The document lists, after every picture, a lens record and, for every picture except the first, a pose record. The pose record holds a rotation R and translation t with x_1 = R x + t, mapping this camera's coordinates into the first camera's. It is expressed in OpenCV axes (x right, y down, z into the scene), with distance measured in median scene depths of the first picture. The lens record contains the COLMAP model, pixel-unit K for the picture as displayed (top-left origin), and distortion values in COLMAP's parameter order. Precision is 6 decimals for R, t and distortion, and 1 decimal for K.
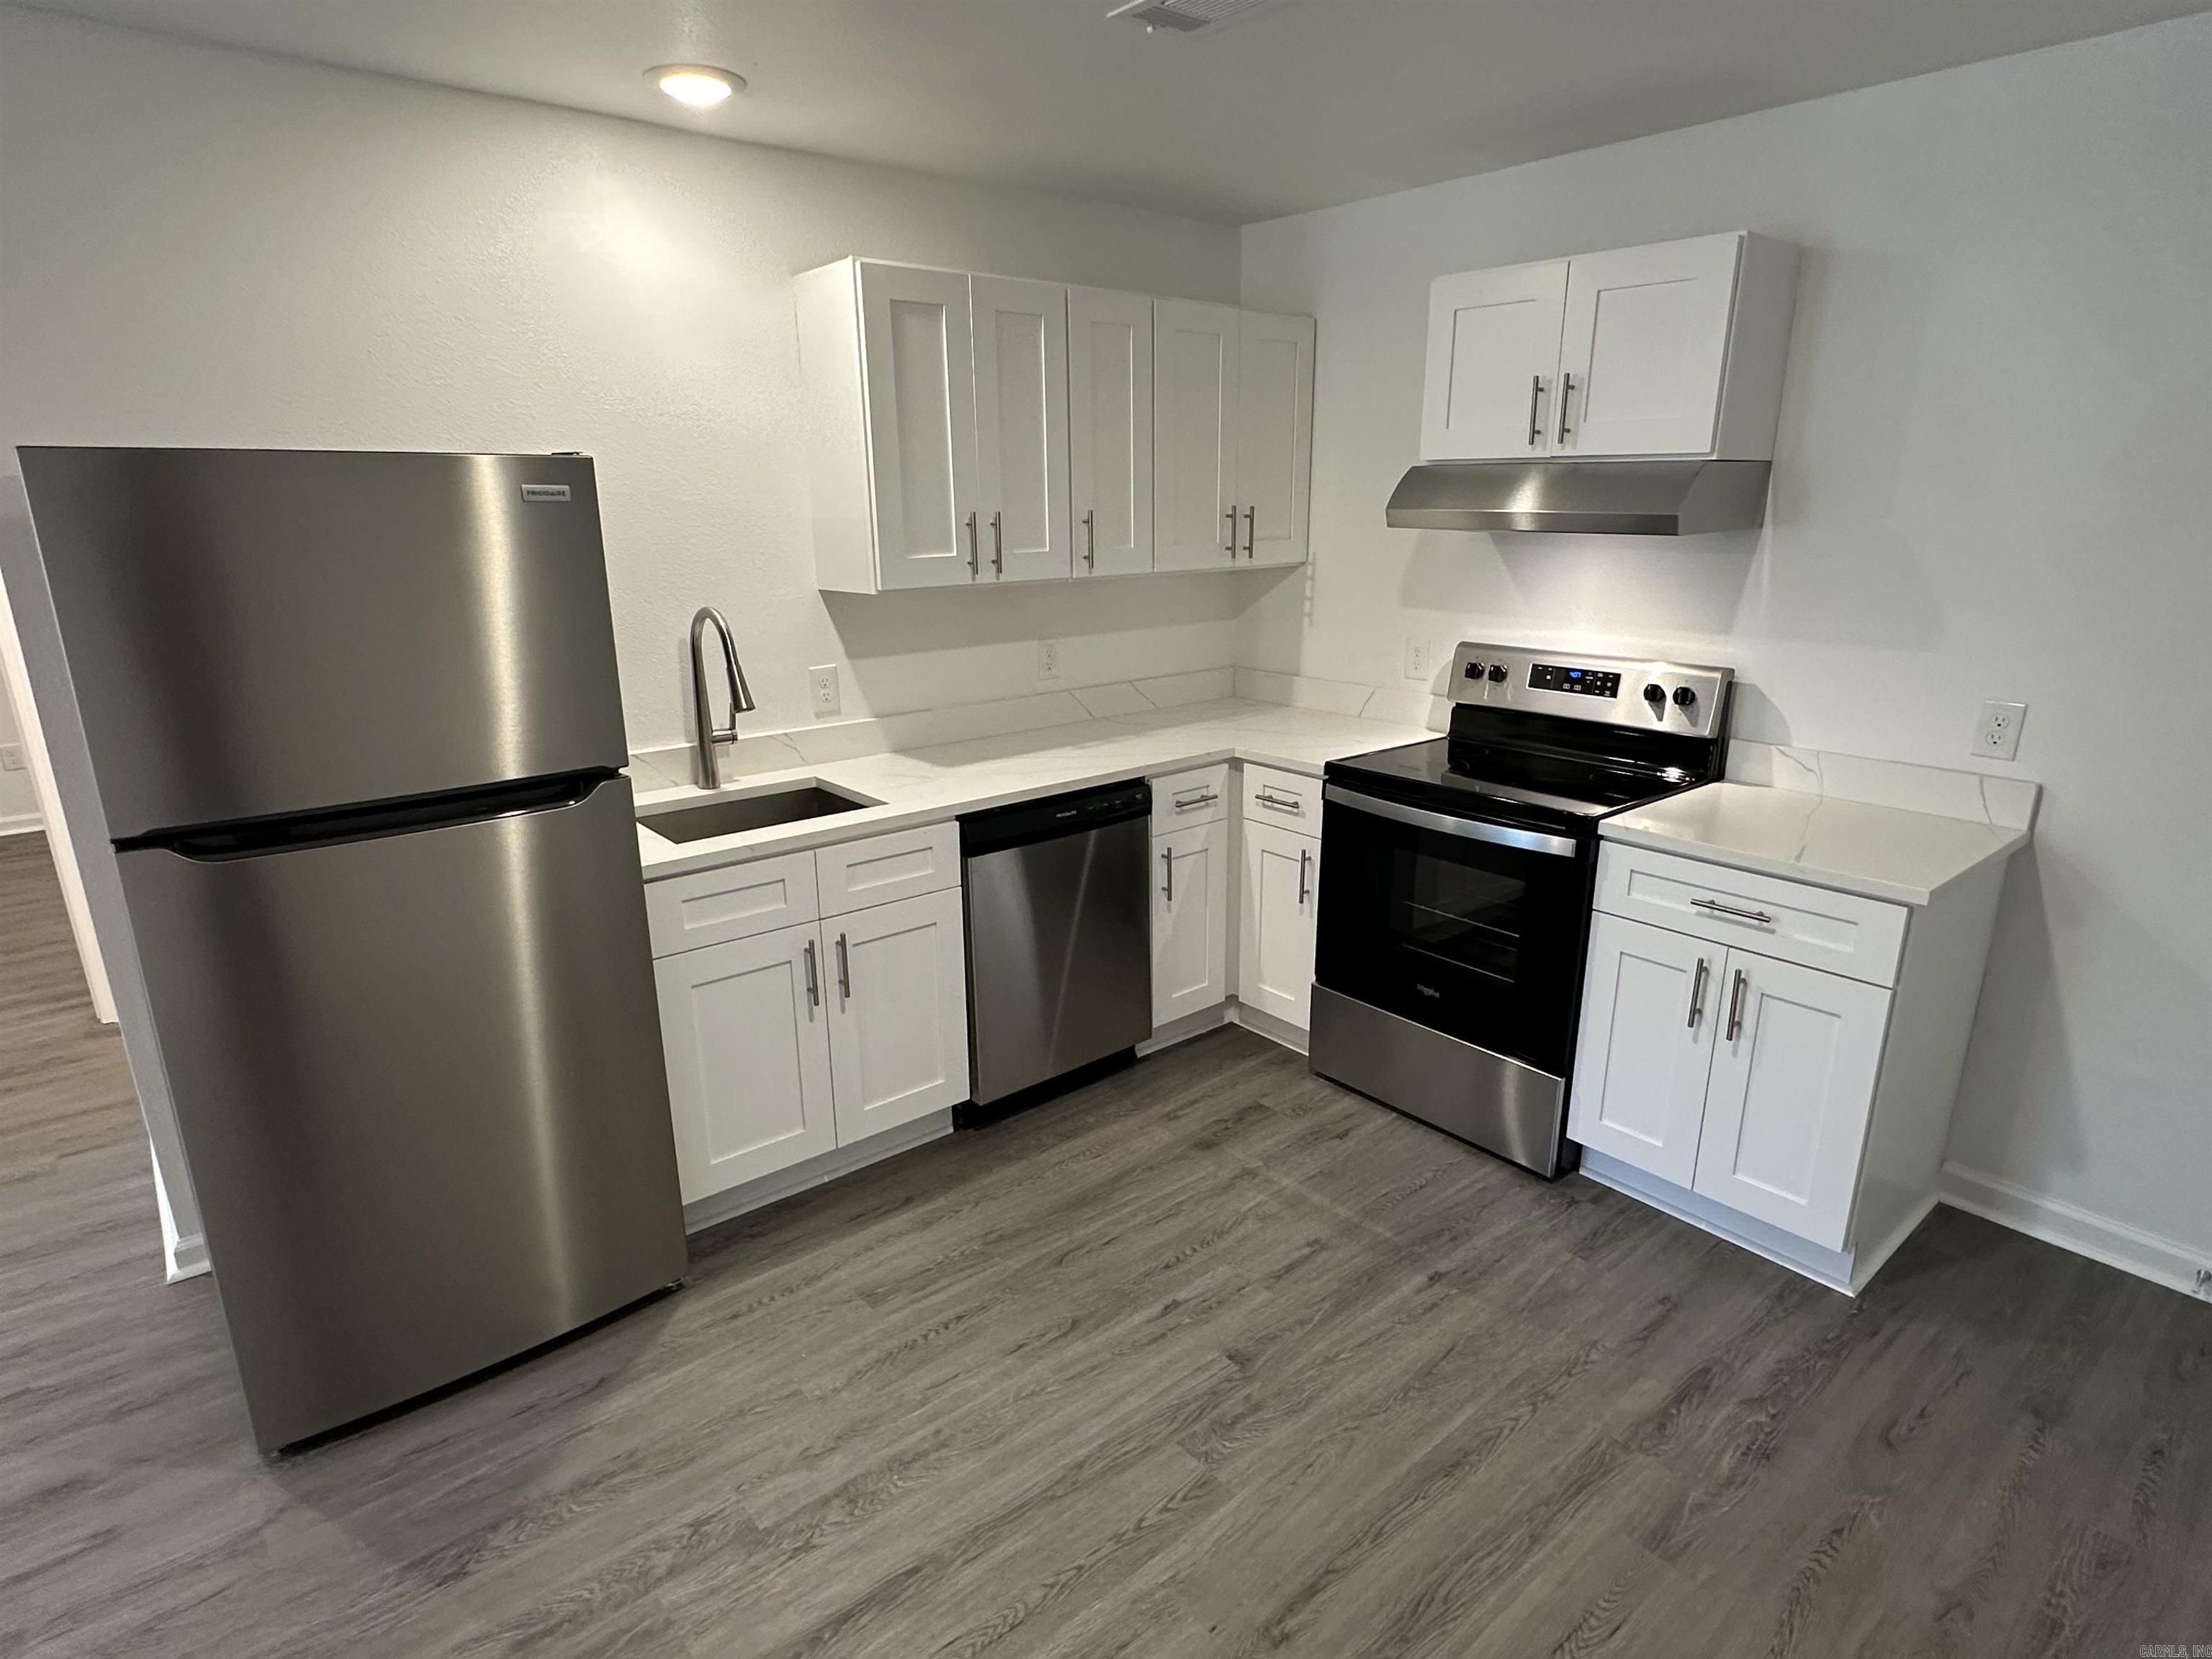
lens RADIAL K [[1195.4, 0, 1109.9], [0, 1195.4, 835.4], [0, 0, 1]] dist [-0.007528, 0.002773]
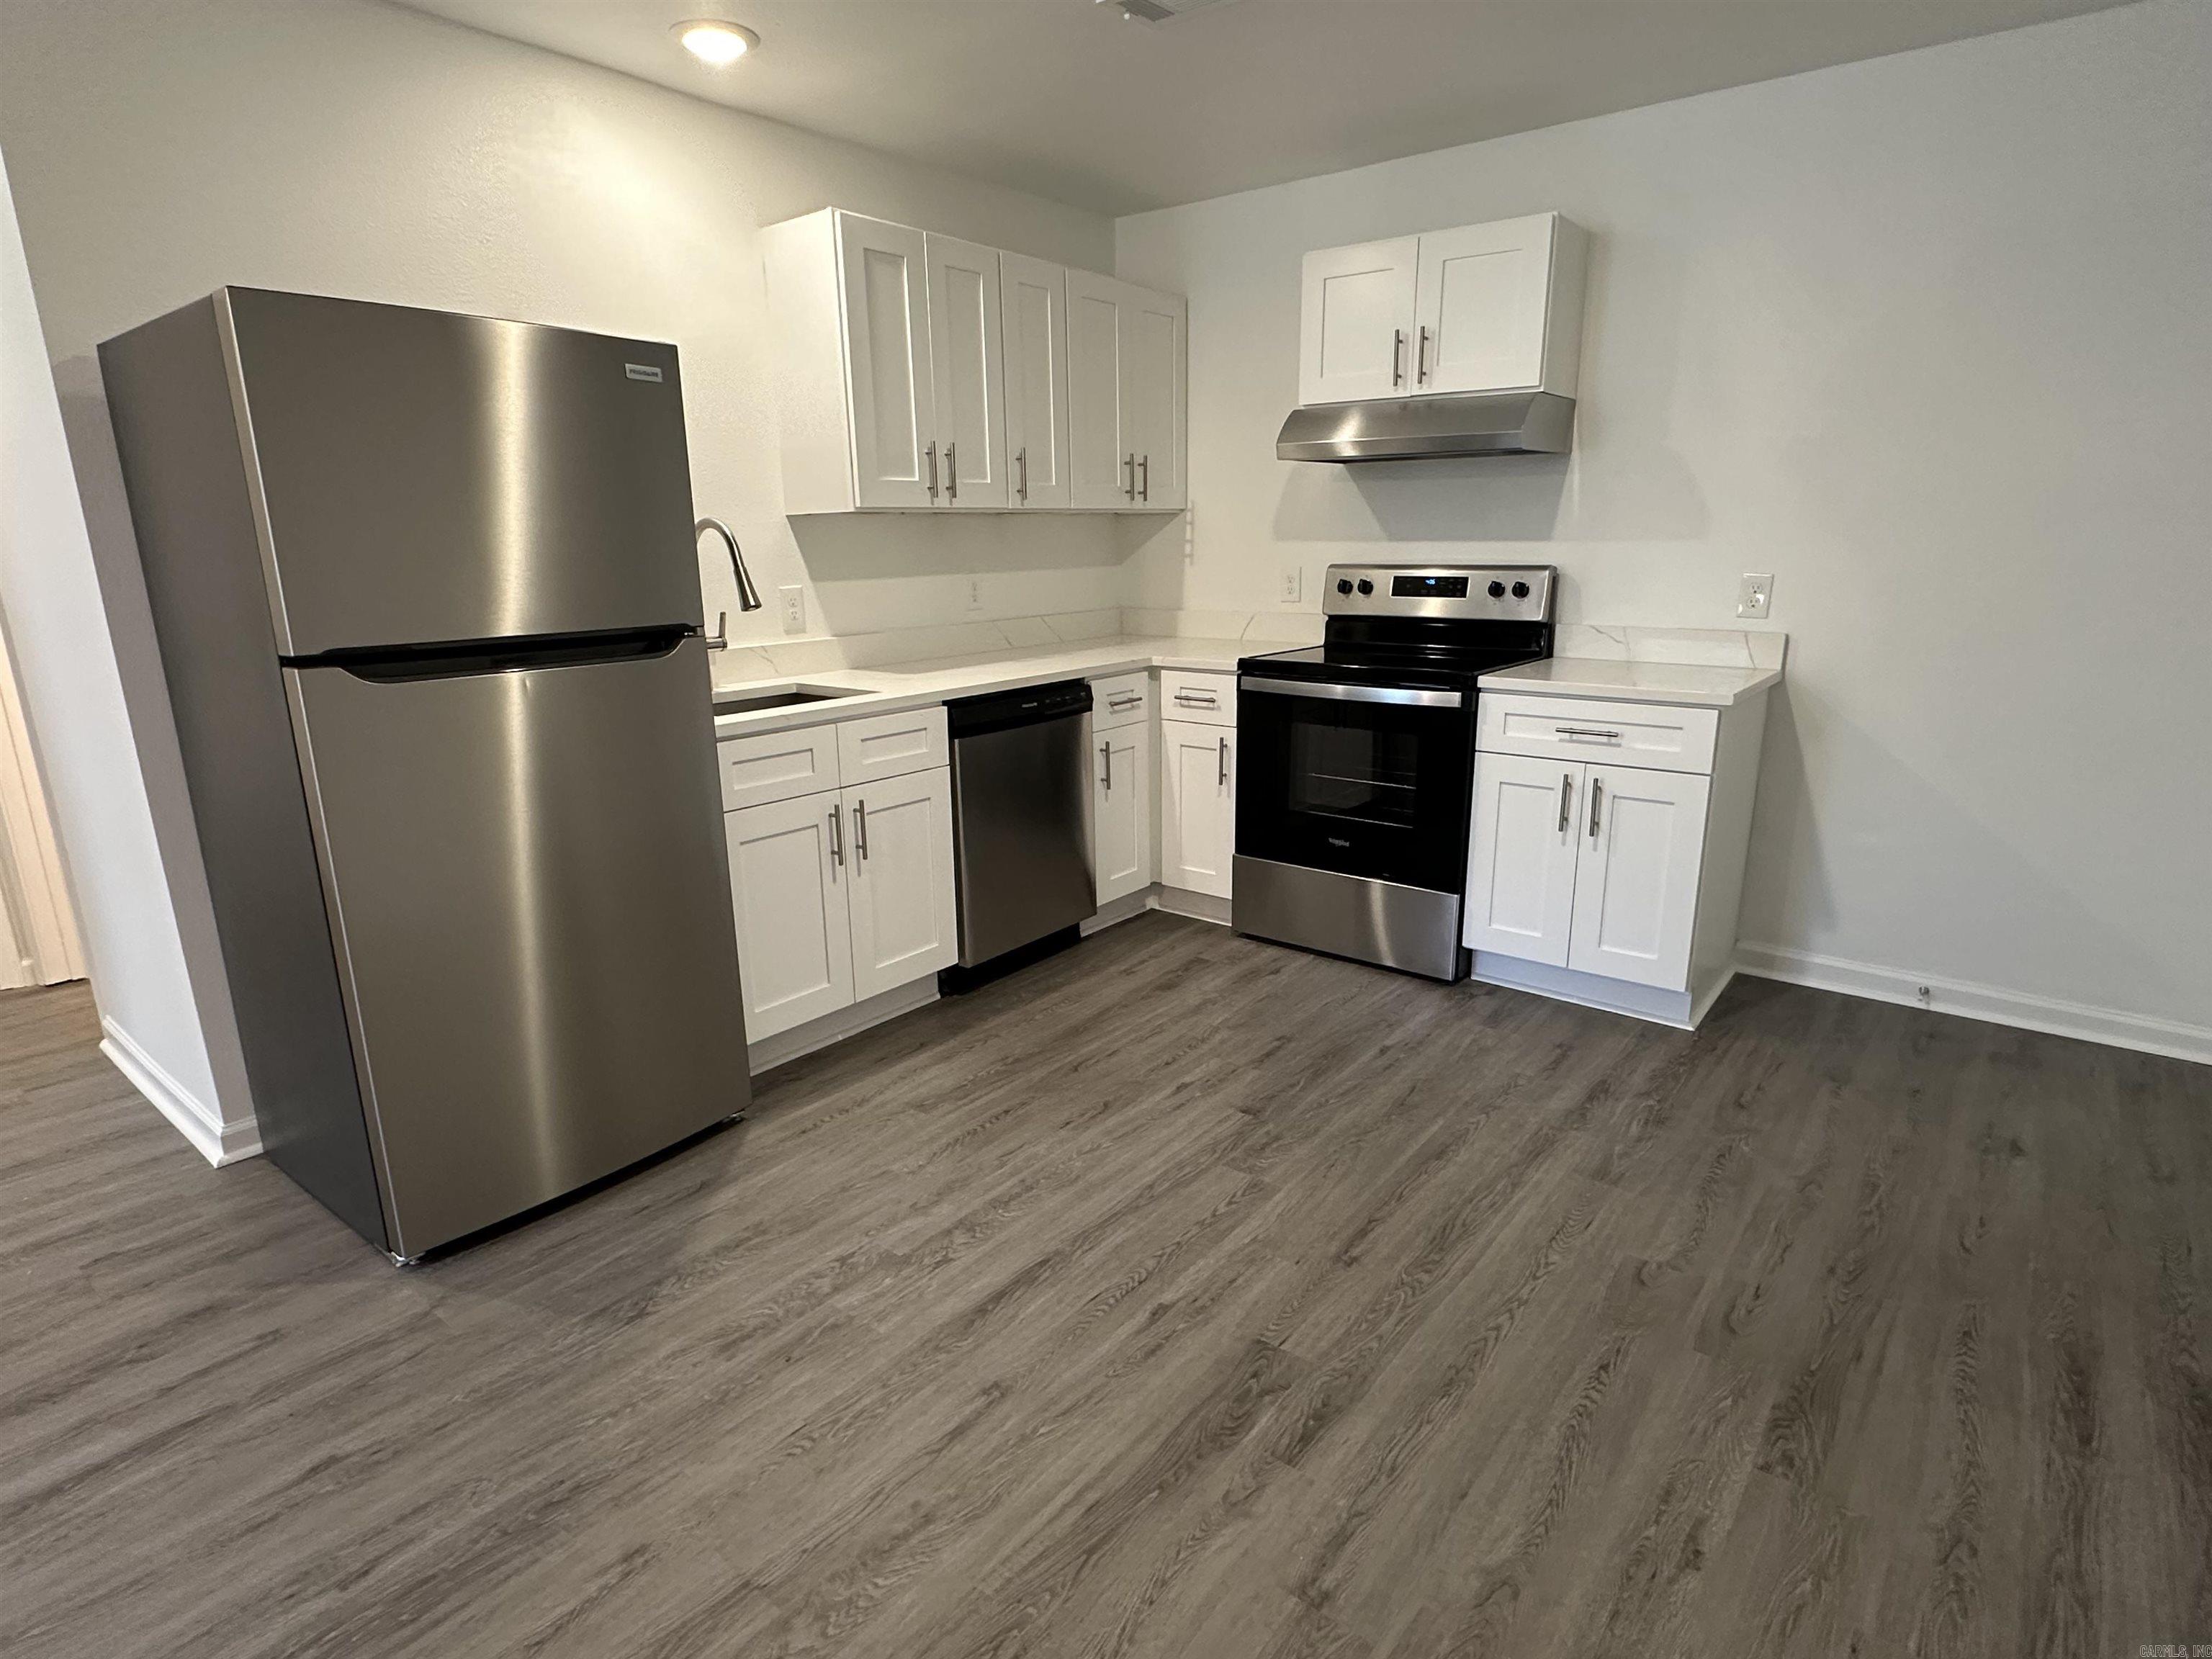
lens RADIAL K [[1174.4, 0, 1104.9], [0, 1174.4, 832.9], [0, 0, 1]] dist [-0.004975, -0.001428]
pose [[0.980227, -0.056112, 0.189752, -0.215027], [0.062066, 0.997744, -0.025579, 0.158780], [-0.187889, 0.036850, 0.981499, -0.124386]]
